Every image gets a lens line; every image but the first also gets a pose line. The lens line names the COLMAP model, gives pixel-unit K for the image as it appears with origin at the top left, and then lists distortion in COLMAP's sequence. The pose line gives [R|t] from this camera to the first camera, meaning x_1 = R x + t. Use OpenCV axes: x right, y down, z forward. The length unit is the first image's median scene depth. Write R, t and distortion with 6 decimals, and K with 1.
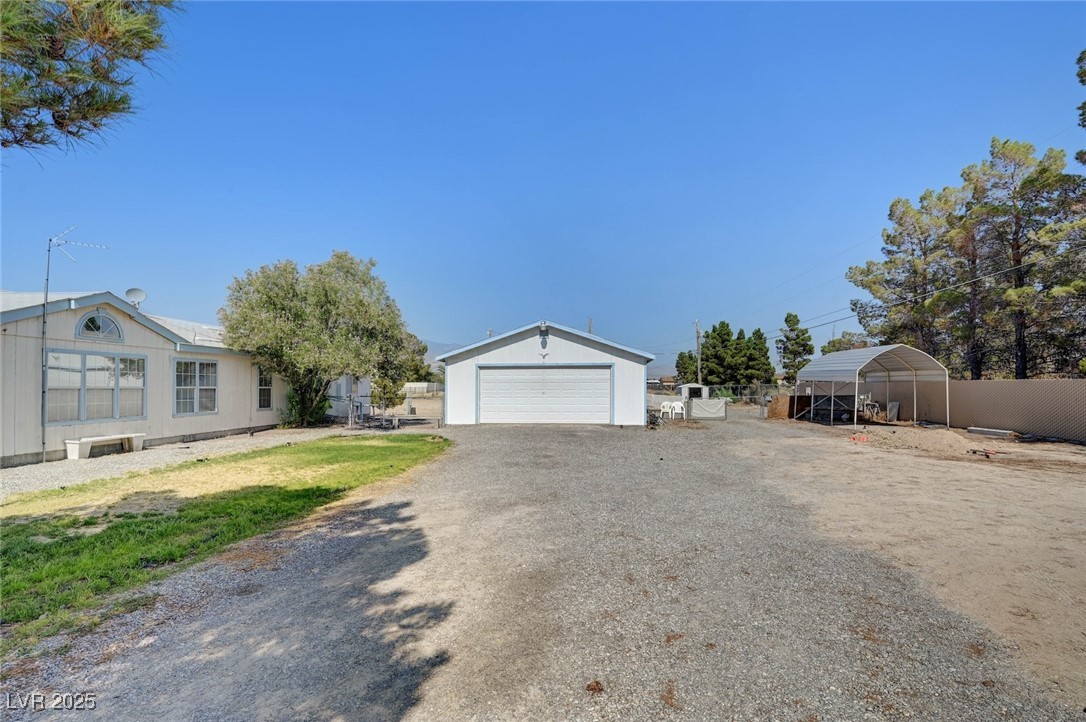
lens RADIAL K [[528.9, 0, 540.6], [0, 528.9, 362.5], [0, 0, 1]] dist [-0.003096, -0.000144]
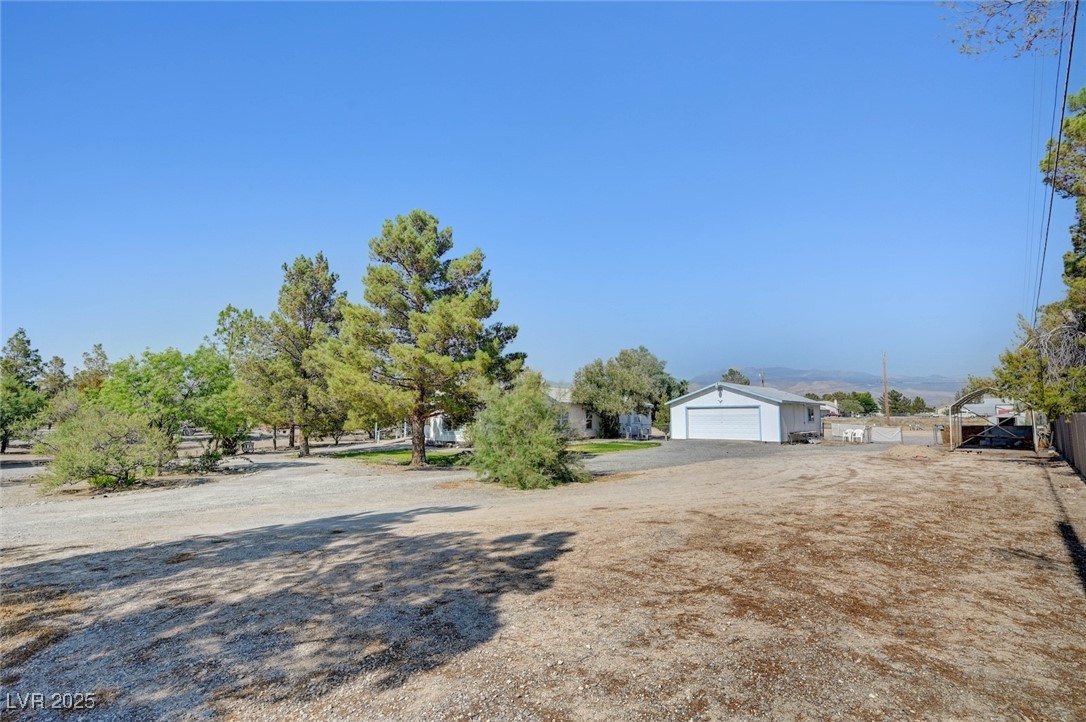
lens RADIAL K [[528.9, 0, 543.2], [0, 528.9, 361.5], [0, 0, 1]] dist [-0.003096, -0.000144]
pose [[0.778270, -0.068921, -0.624136, 0.668951], [0.030498, 0.996934, -0.072058, -0.037027], [0.627189, 0.037046, 0.777986, -0.777052]]
